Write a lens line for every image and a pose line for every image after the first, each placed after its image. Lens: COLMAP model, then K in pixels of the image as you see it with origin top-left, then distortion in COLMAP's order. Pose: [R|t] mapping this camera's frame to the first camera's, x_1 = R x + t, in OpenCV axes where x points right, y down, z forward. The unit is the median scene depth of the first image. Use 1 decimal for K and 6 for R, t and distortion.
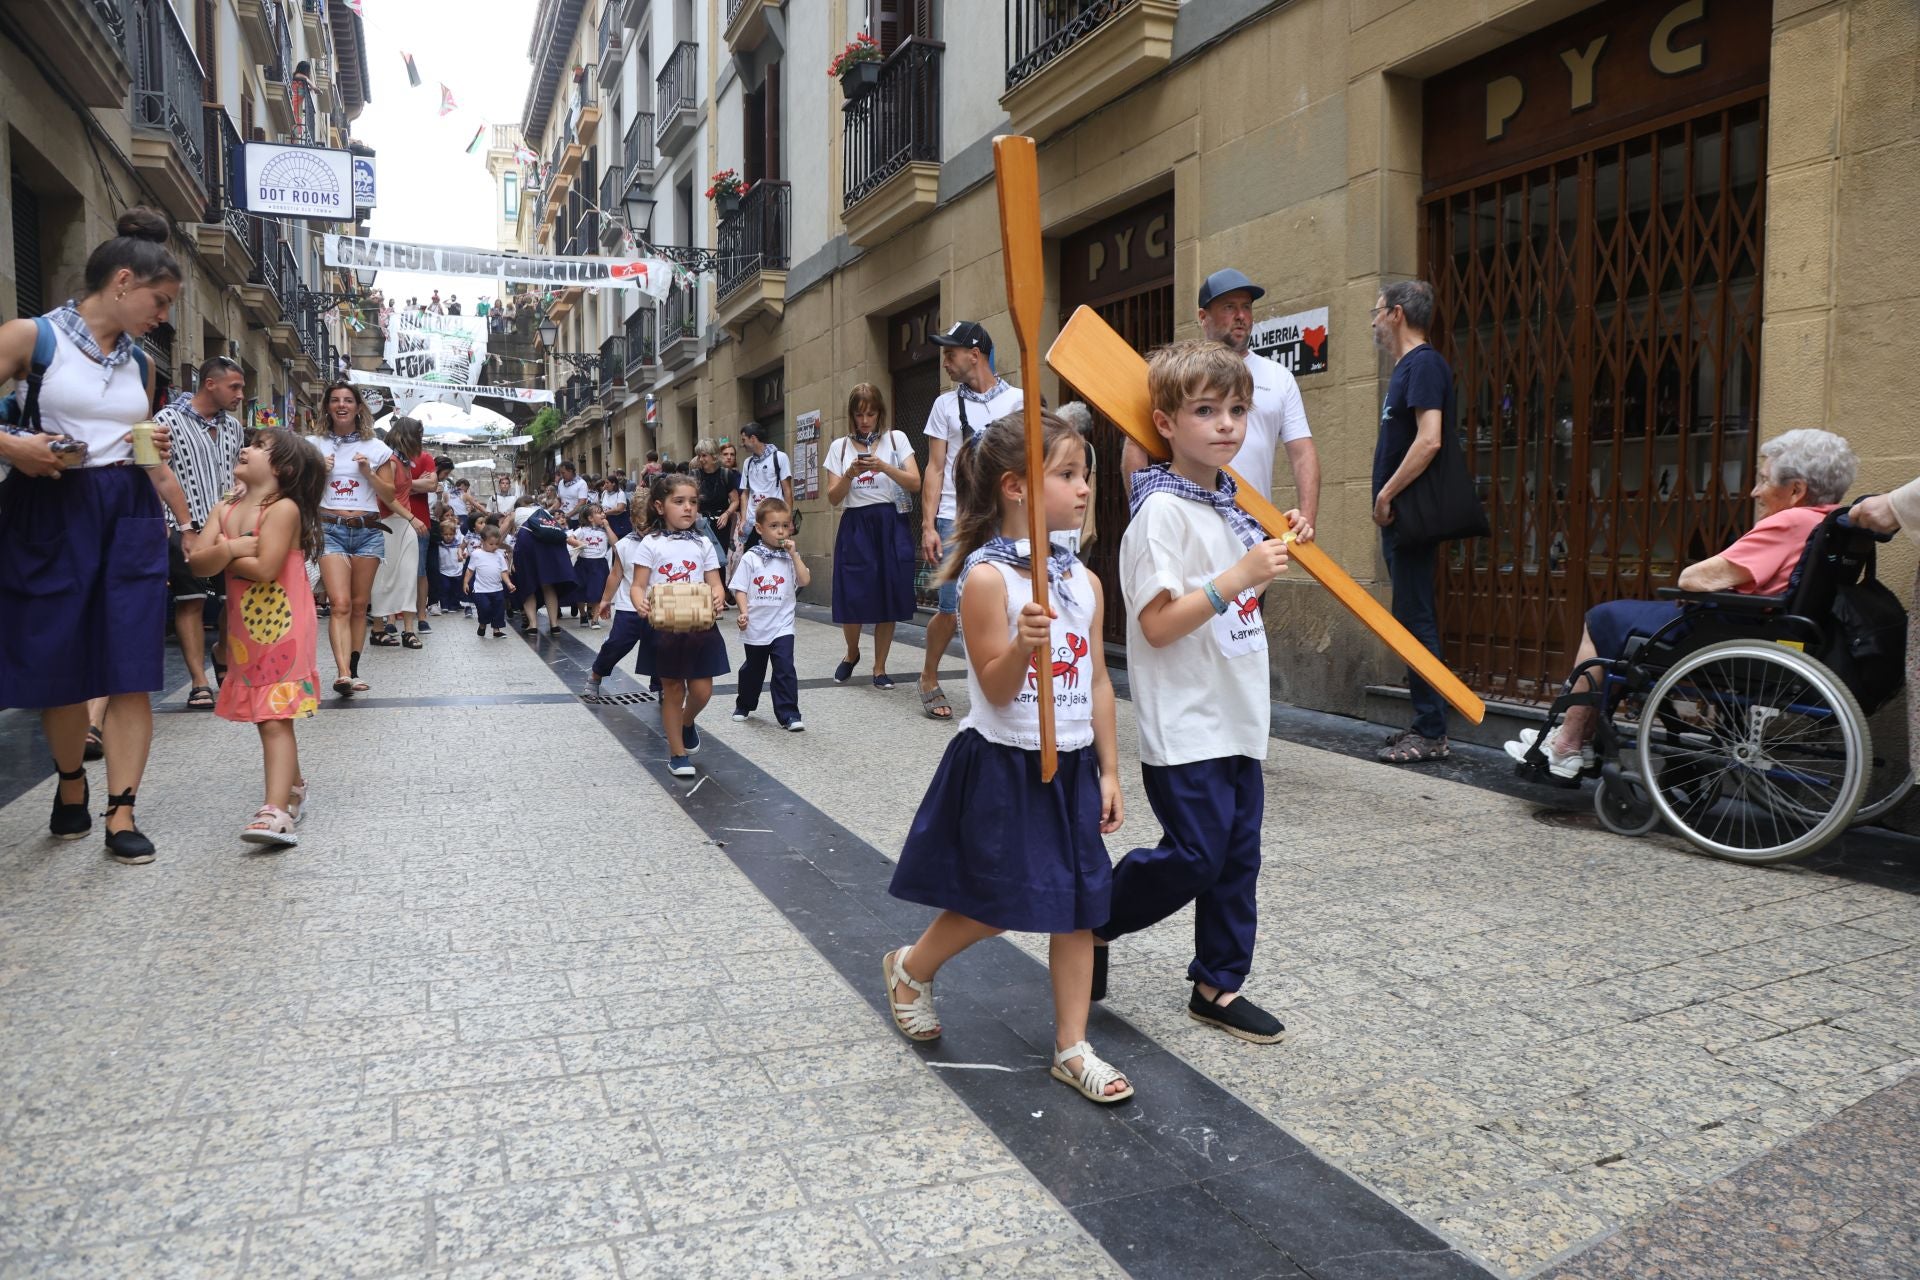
lens RADIAL K [[1289.7, 0, 969.2], [0, 1289.7, 657.3], [0, 0, 1]] dist [-0.120086, 0.062033]
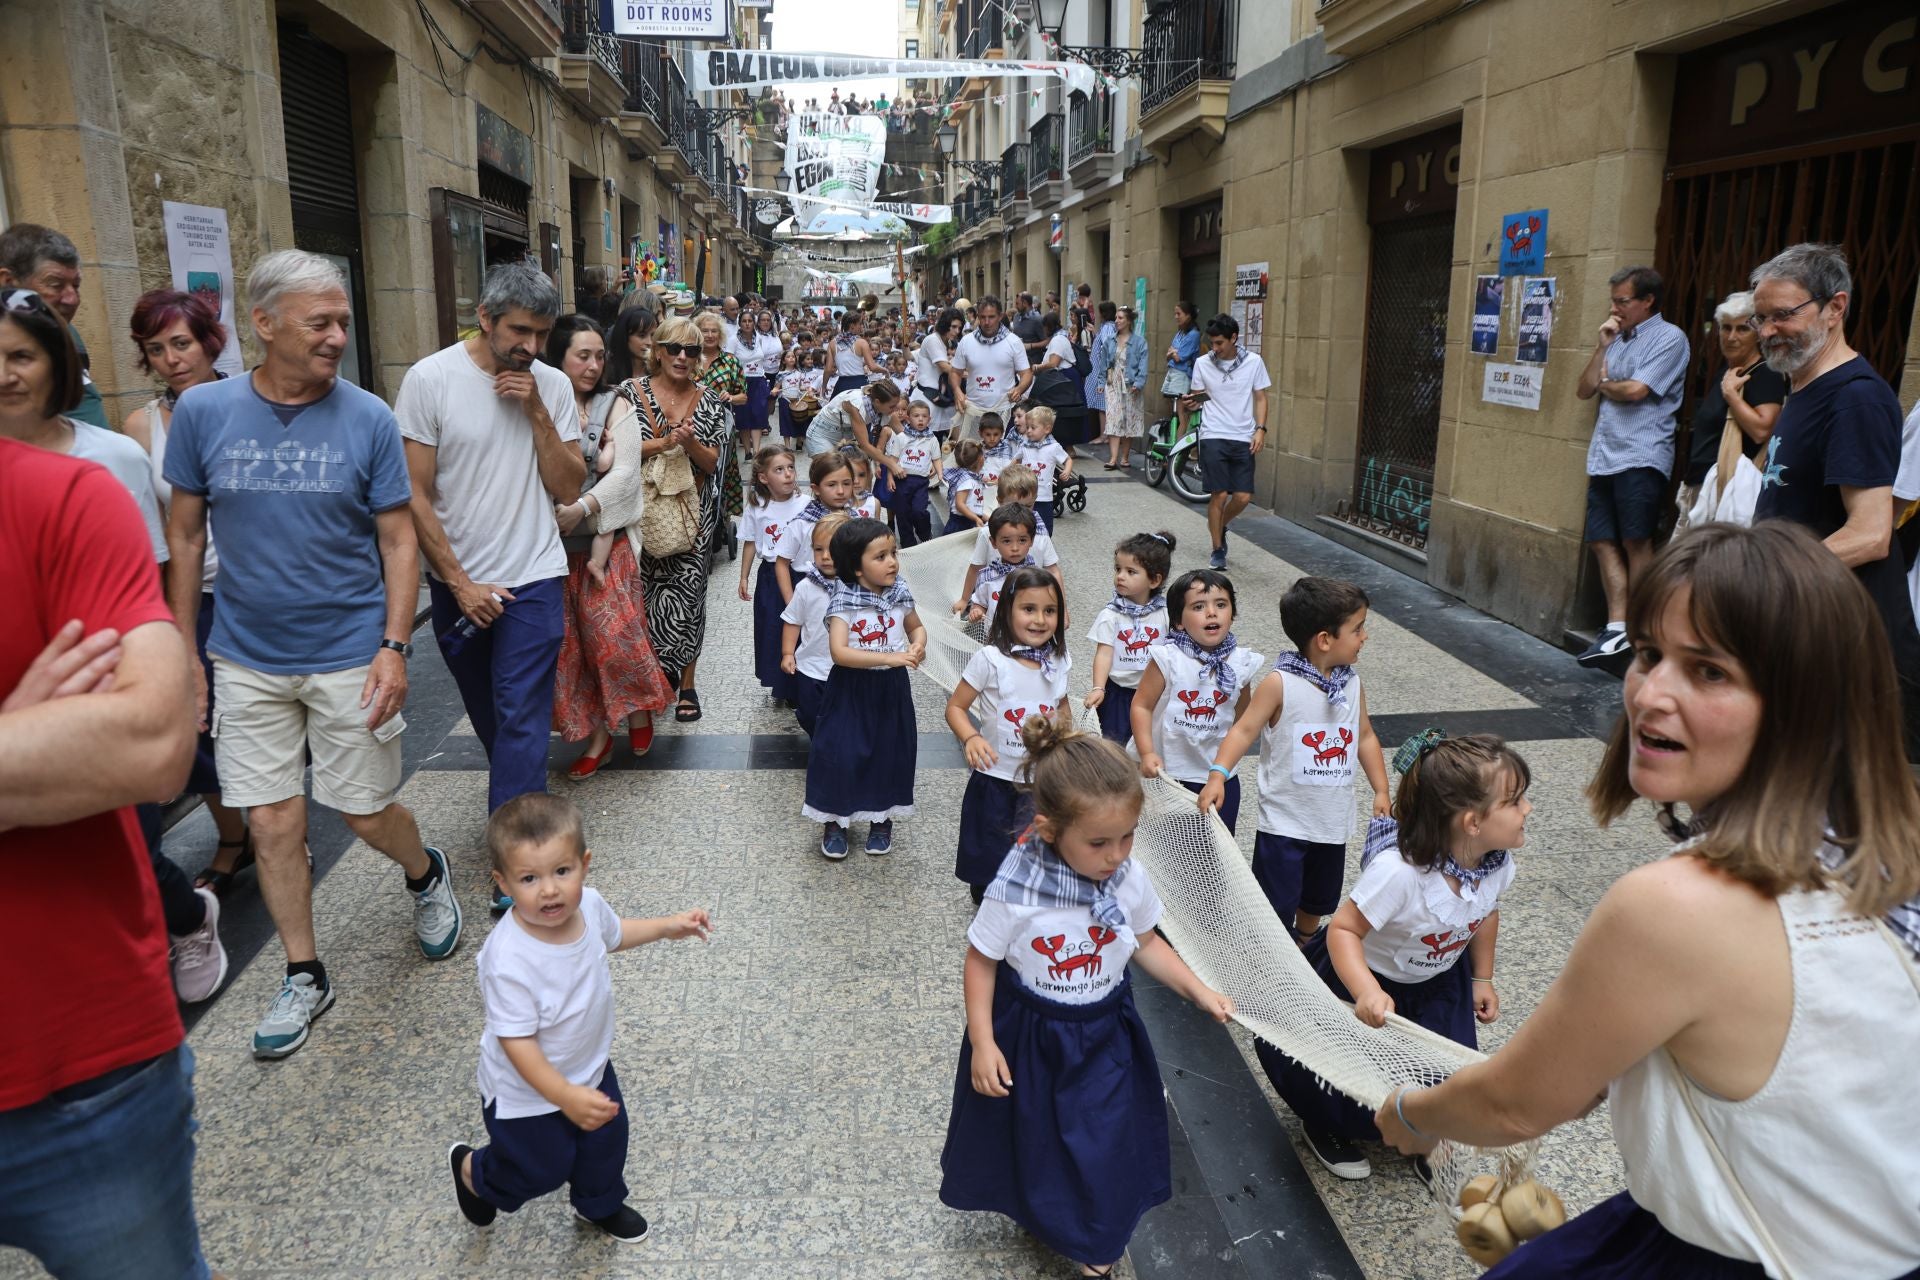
lens RADIAL K [[1289.7, 0, 969.5], [0, 1289.7, 663.6], [0, 0, 1]] dist [-0.120086, 0.062033]
pose [[0.955392, 0.081789, -0.283789, -0.051982], [-0.034525, 0.985230, 0.167718, -0.075764], [0.293315, -0.150439, 0.944105, 0.163289]]
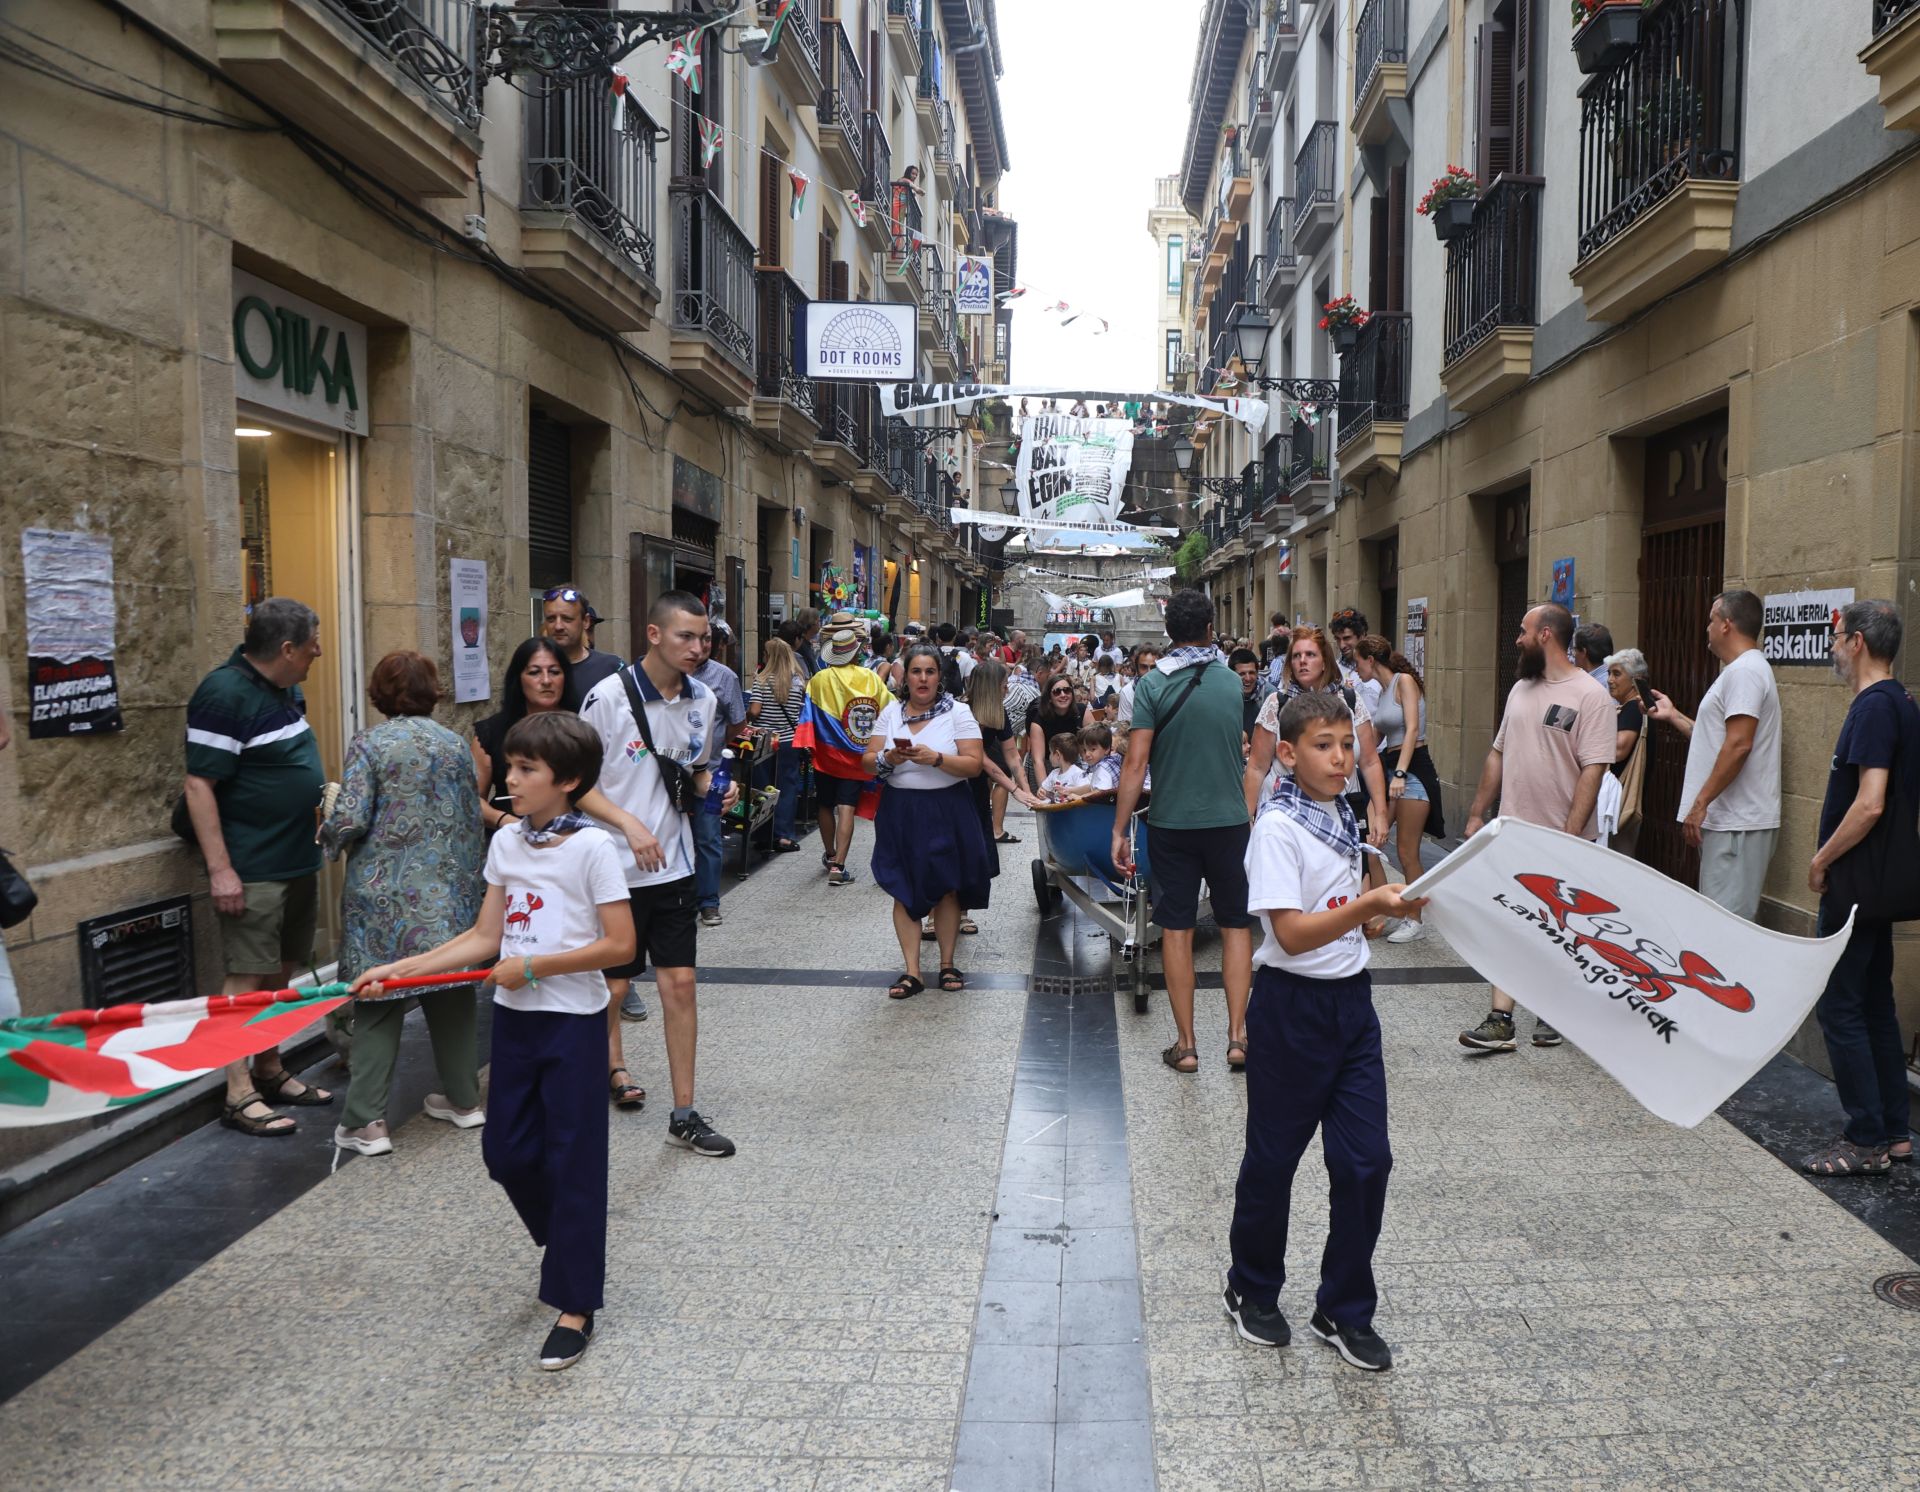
lens RADIAL K [[1660.8, 0, 1238.0], [0, 1660.8, 832.3], [0, 0, 1]] dist [-0.110582, 0.058688]
pose [[0.949624, 0.047490, -0.309771, 0.111934], [-0.044992, 0.998872, 0.015208, -0.055154], [0.310144, -0.000505, 0.950690, -0.058114]]
